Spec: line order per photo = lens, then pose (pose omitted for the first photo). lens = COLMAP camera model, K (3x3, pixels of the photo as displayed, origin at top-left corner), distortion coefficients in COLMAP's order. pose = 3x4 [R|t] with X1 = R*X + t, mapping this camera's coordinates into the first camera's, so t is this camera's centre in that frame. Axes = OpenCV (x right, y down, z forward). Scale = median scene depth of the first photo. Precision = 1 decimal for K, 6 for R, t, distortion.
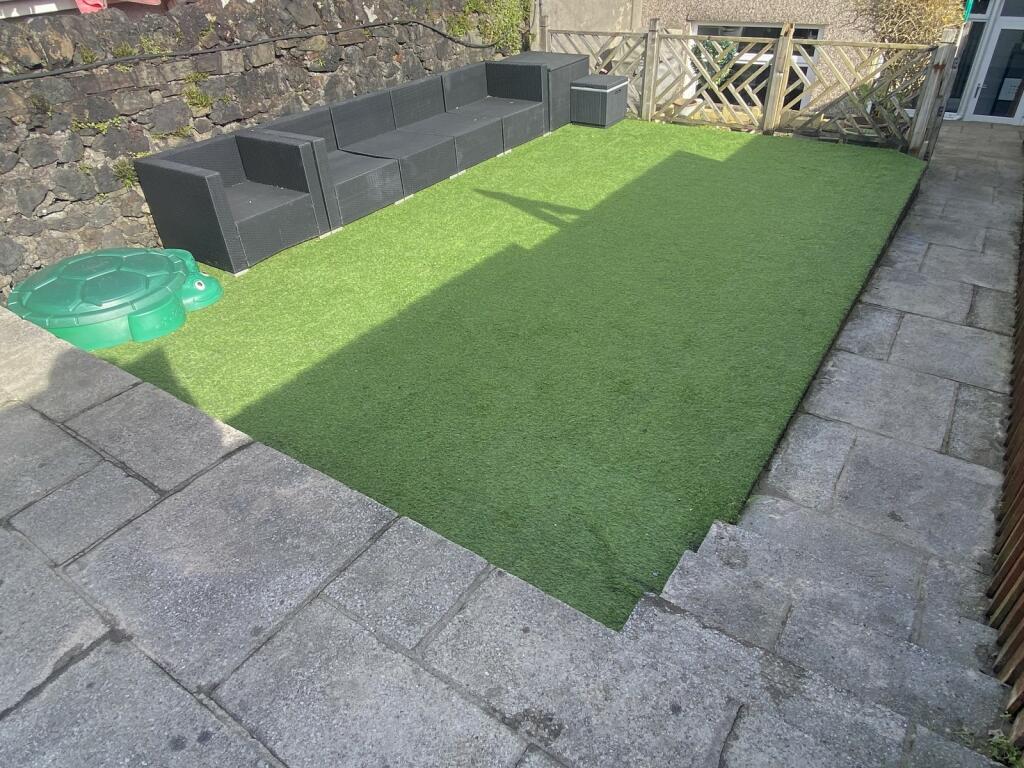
lens RADIAL K [[629.9, 0, 512.0], [0, 629.9, 384.0], [0, 0, 1]] dist [-0.016560, -0.001653]
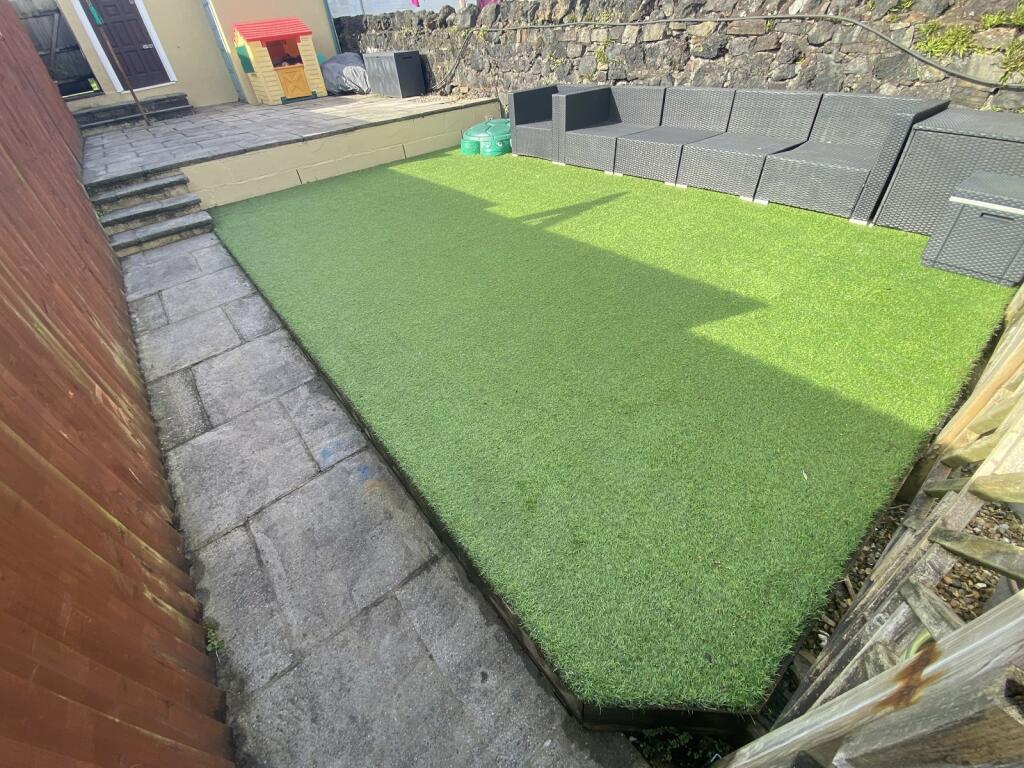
lens RADIAL K [[420.5, 0, 512.0], [0, 420.5, 384.0], [0, 0, 1]] dist [0.002319, -0.015302]
pose [[-0.261034, 0.674179, -0.690901, 1.018019], [-0.487301, 0.525803, 0.697187, -0.776752], [0.833306, 0.518666, 0.191276, 1.242264]]
